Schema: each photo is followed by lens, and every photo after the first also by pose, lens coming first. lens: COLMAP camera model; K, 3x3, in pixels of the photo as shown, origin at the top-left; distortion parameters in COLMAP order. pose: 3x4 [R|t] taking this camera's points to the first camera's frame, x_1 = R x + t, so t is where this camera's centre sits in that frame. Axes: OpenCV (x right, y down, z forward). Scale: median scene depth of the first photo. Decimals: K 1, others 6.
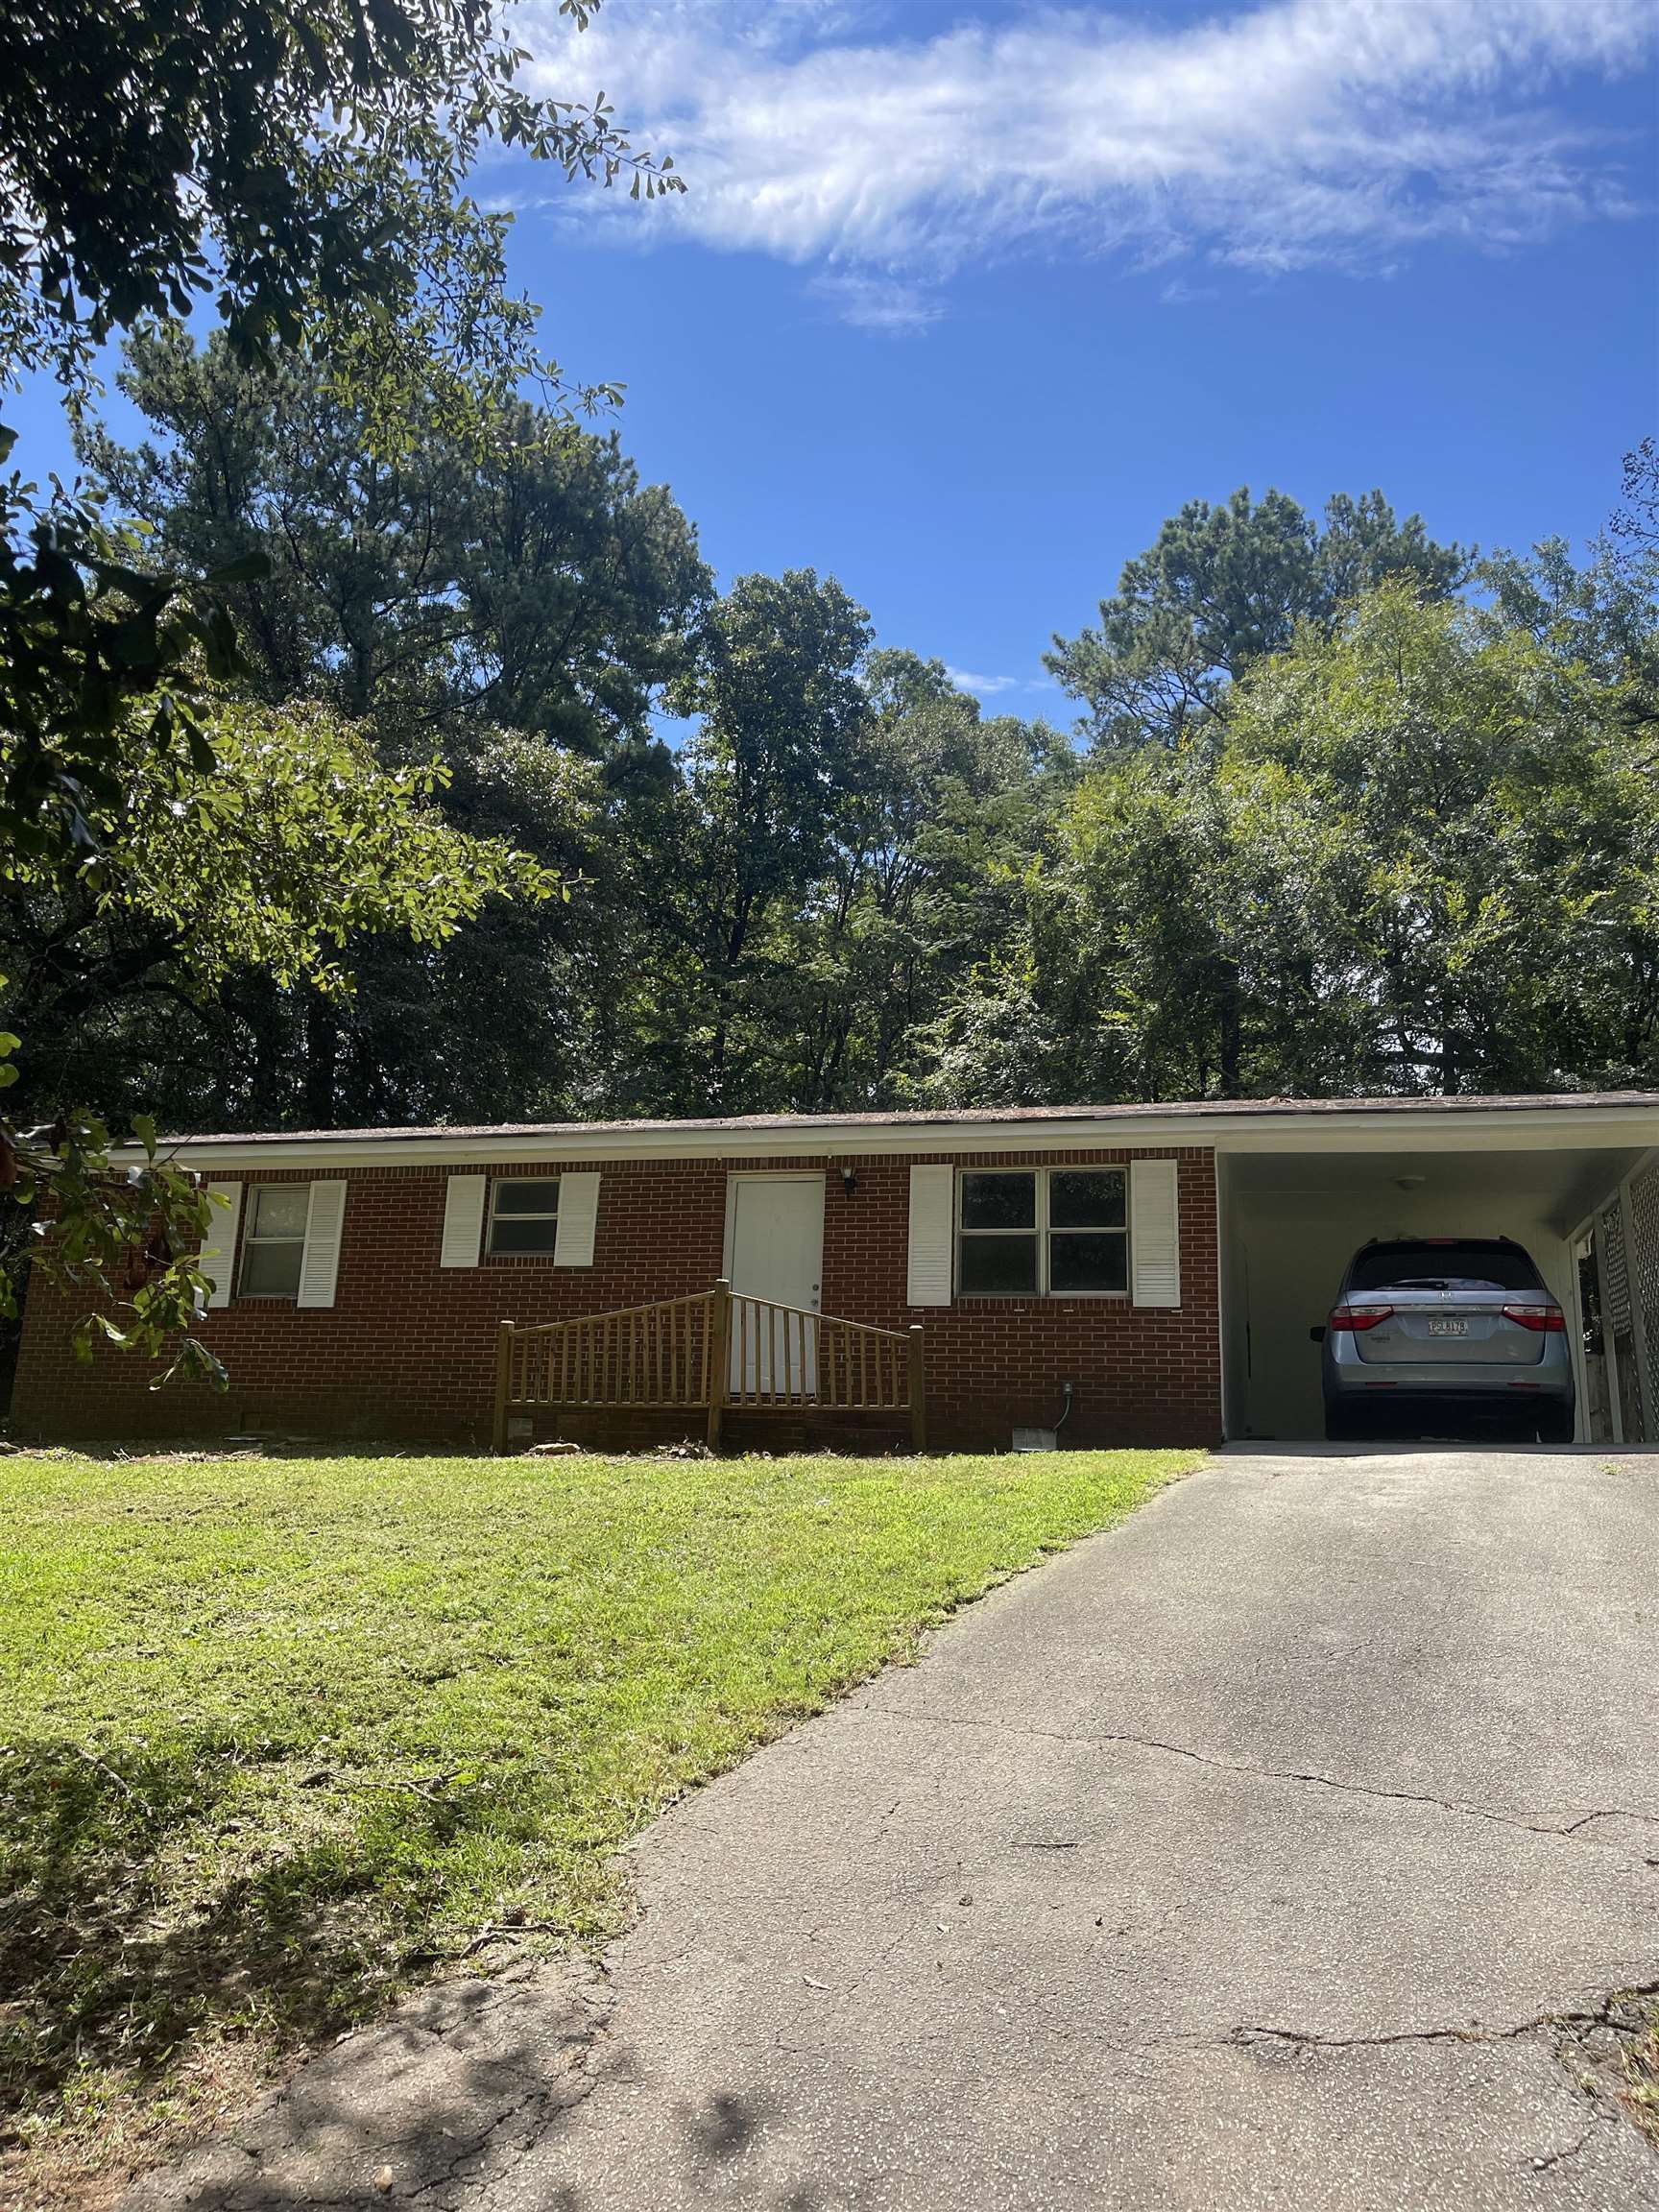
lens RADIAL K [[1654.8, 0, 838.8], [0, 1654.8, 1106.2], [0, 0, 1]] dist [0.058038, -0.079663]
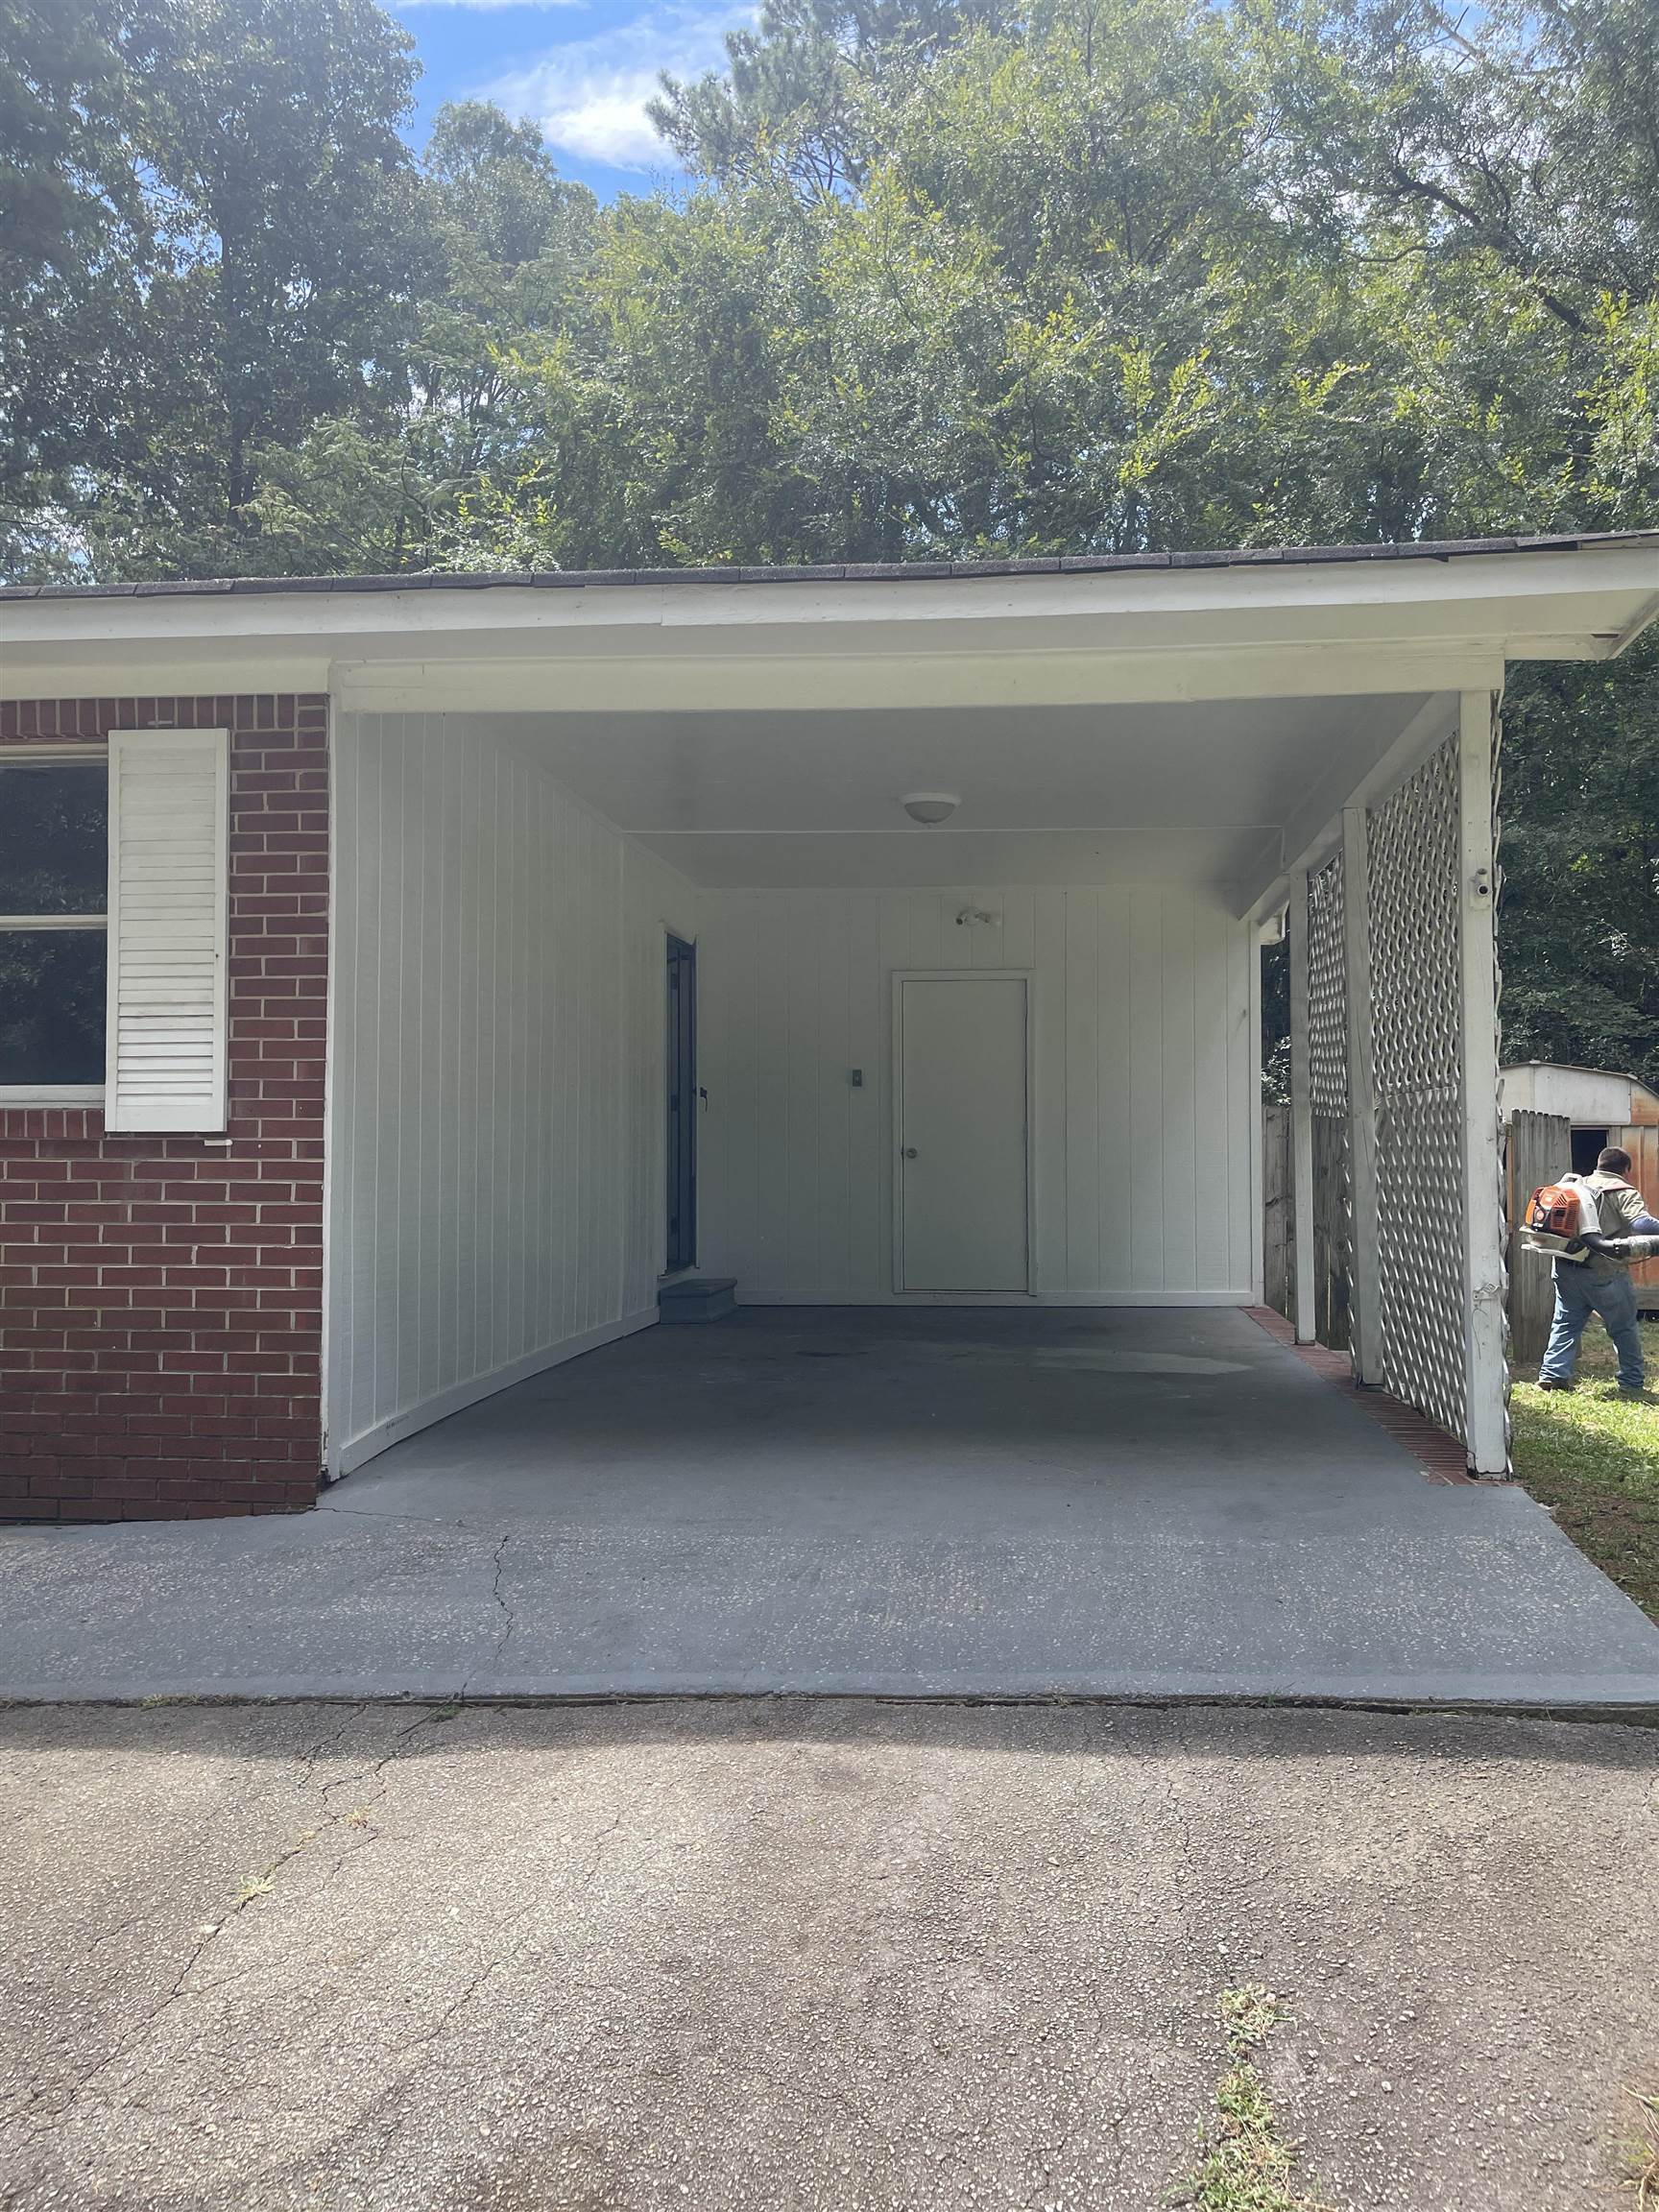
lens RADIAL K [[1654.8, 0, 844.2], [0, 1654.8, 1098.0], [0, 0, 1]] dist [0.058038, -0.079663]
pose [[0.987602, -0.022797, 0.155317, 0.259592], [-0.008924, 0.979647, 0.200532, 0.034343], [-0.156728, -0.199431, 0.967297, 0.564446]]
